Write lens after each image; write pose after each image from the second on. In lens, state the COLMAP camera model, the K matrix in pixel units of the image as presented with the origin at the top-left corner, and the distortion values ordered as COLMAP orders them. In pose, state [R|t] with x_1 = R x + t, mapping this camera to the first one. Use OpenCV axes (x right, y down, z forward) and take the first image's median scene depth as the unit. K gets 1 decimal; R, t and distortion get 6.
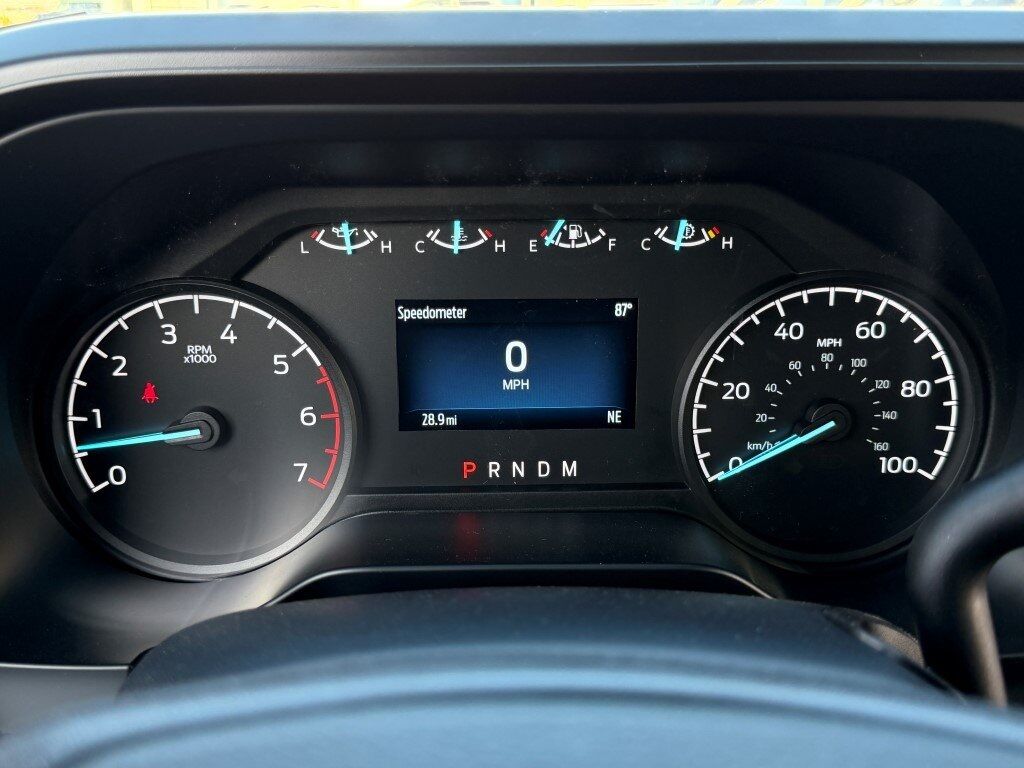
lens RADIAL K [[1082.0, 0, 514.8], [0, 1082.0, 385.0], [0, 0, 1]] dist [0.100998, 0.000000]
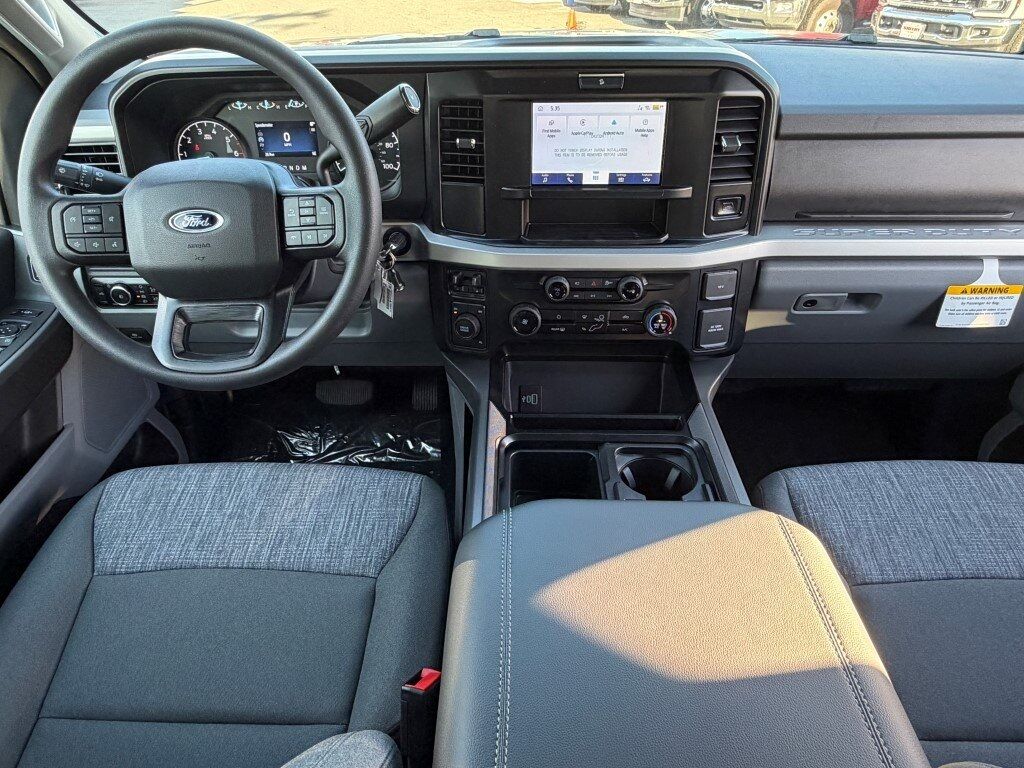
lens RADIAL K [[724.7, 0, 500.0], [0, 724.7, 388.2], [0, 0, 1]] dist [0.007375, -0.019533]
pose [[0.998587, 0.008751, -0.052413, 0.925784], [0.003103, 0.975060, 0.221920, 0.282773], [0.053048, -0.221769, 0.973655, -1.731716]]
